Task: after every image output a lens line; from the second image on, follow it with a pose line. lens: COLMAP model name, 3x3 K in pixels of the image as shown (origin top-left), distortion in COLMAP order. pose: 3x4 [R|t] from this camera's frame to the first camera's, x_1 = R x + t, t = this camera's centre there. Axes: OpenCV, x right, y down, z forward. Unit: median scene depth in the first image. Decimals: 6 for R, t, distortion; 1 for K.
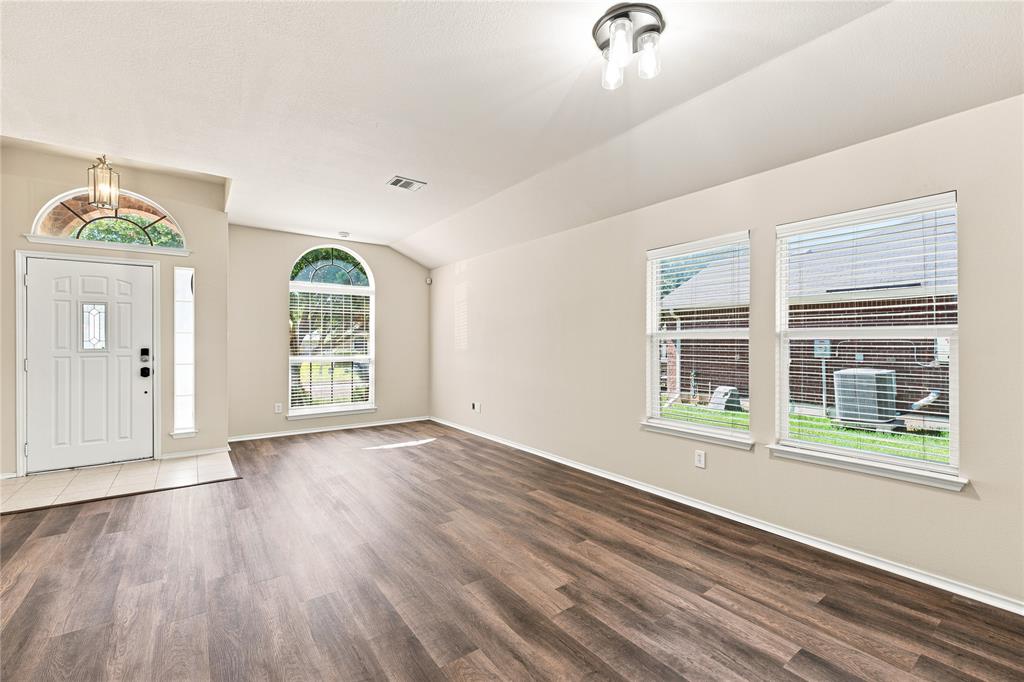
lens RADIAL K [[443.0, 0, 516.2], [0, 443.0, 341.8], [0, 0, 1]] dist [0.004395, -0.000398]
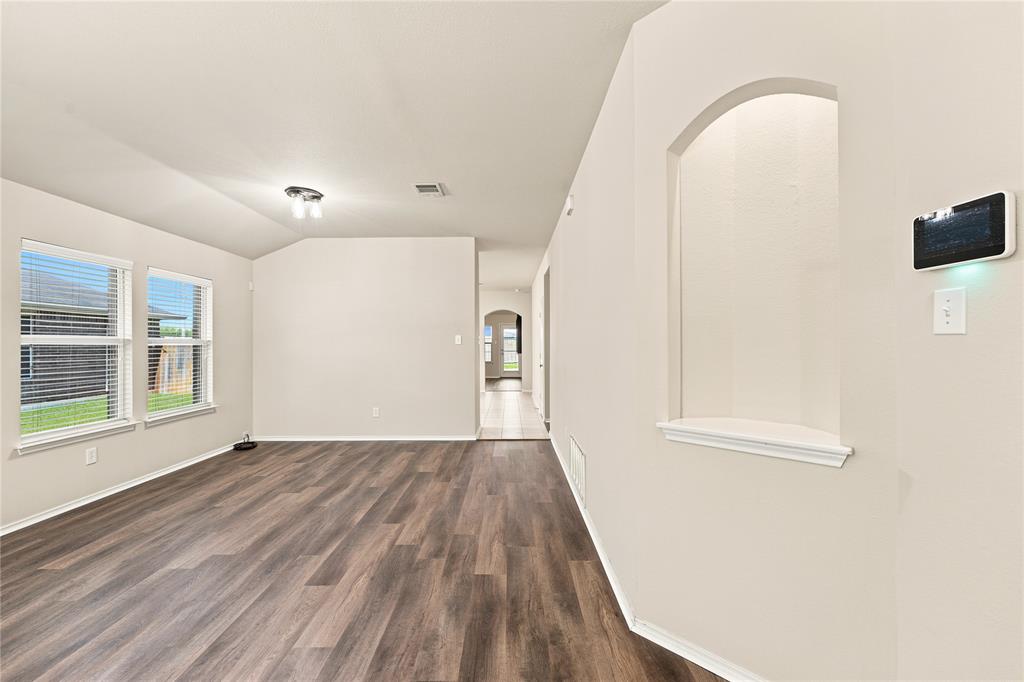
lens RADIAL K [[443.0, 0, 509.2], [0, 443.0, 343.3], [0, 0, 1]] dist [0.004395, -0.000398]
pose [[-0.804619, 0.003076, 0.593784, -1.178985], [0.001811, 0.999995, -0.002727, -0.006165], [-0.593789, -0.001119, -0.804620, 1.424846]]
